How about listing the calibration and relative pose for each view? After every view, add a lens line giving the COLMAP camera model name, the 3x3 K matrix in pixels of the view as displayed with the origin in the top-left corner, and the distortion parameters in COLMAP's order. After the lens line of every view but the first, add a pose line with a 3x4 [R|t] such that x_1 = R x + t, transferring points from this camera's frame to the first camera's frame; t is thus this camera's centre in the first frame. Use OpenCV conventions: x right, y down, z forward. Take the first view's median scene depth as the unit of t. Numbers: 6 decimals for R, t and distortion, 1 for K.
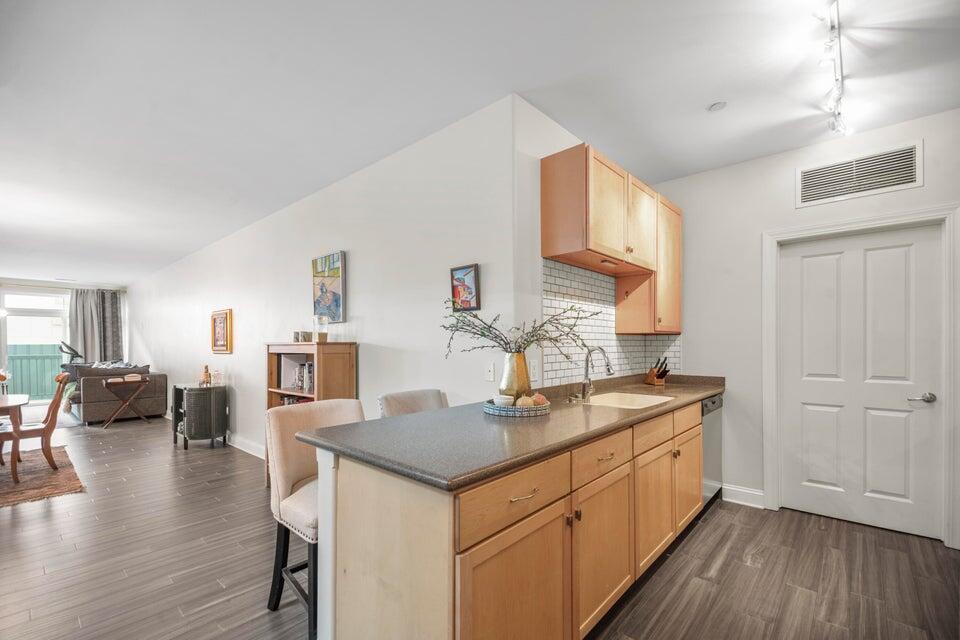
lens RADIAL K [[420.2, 0, 489.3], [0, 420.2, 347.6], [0, 0, 1]] dist [0.005505, -0.002298]
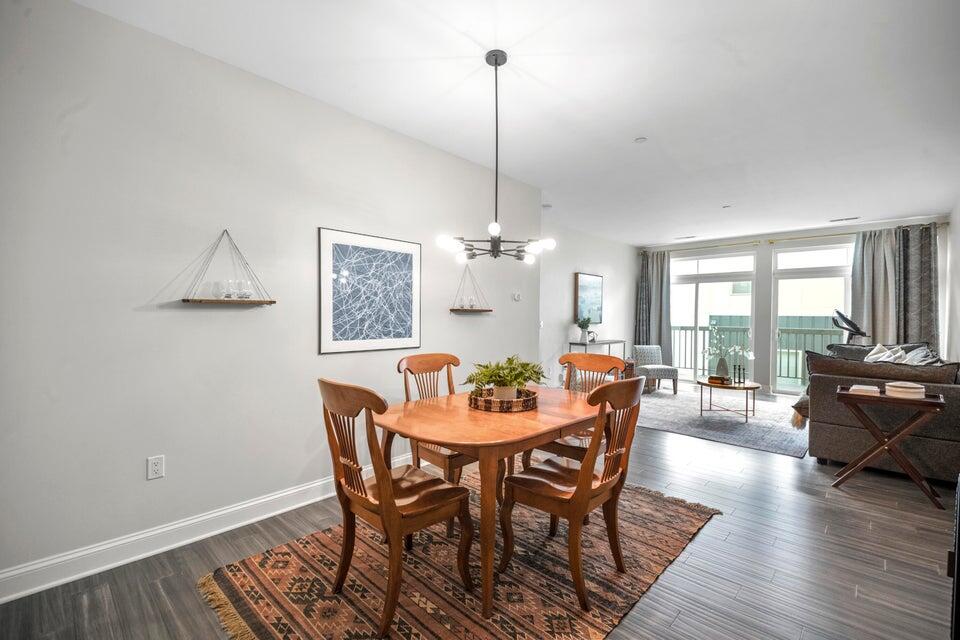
lens RADIAL K [[420.2, 0, 488.5], [0, 420.2, 322.3], [0, 0, 1]] dist [0.005505, -0.002298]
pose [[-0.034230, 0.016845, -0.999272, -0.305716], [-0.016314, 0.999715, 0.017411, 0.000508], [0.999281, 0.016898, -0.033945, 0.449904]]
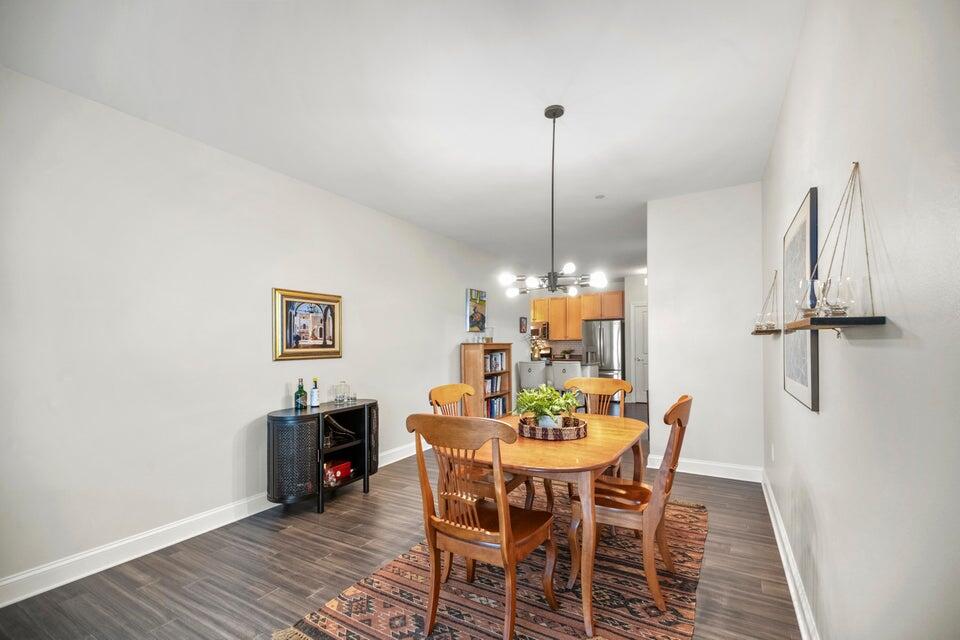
lens RADIAL K [[420.2, 0, 476.5], [0, 420.2, 344.8], [0, 0, 1]] dist [0.005505, -0.002298]
pose [[-0.191993, 0.005737, 0.981380, -0.841226], [0.022245, 0.999751, -0.001493, 0.000218], [-0.981144, 0.021545, -0.192073, 0.547274]]
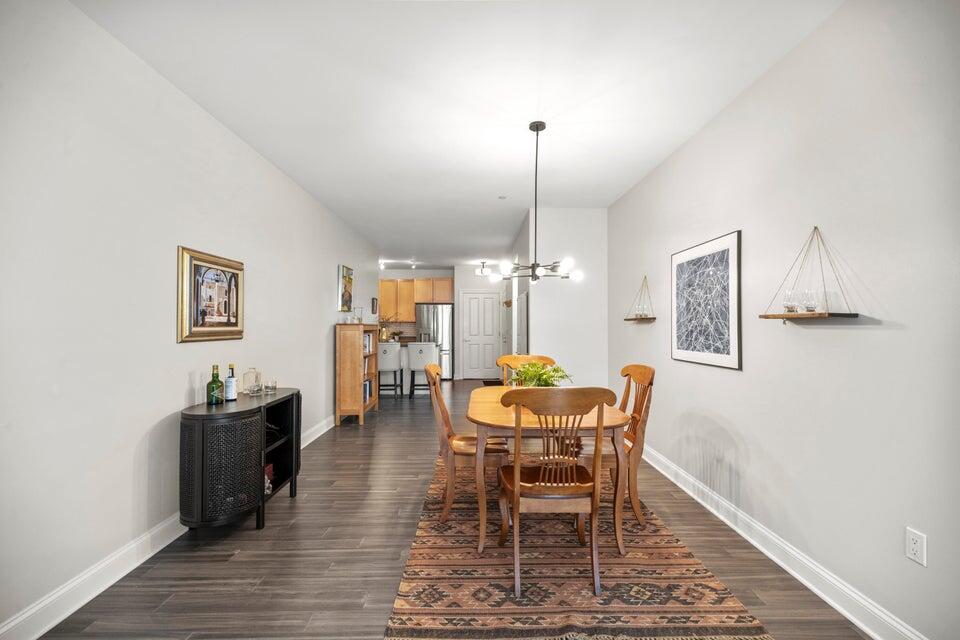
lens RADIAL K [[420.2, 0, 483.5], [0, 420.2, 323.1], [0, 0, 1]] dist [0.005505, -0.002298]
pose [[-0.677573, 0.007246, 0.735420, -0.784700], [0.007278, 0.999969, -0.003146, -0.000775], [-0.735419, 0.003220, -0.677605, 0.697069]]
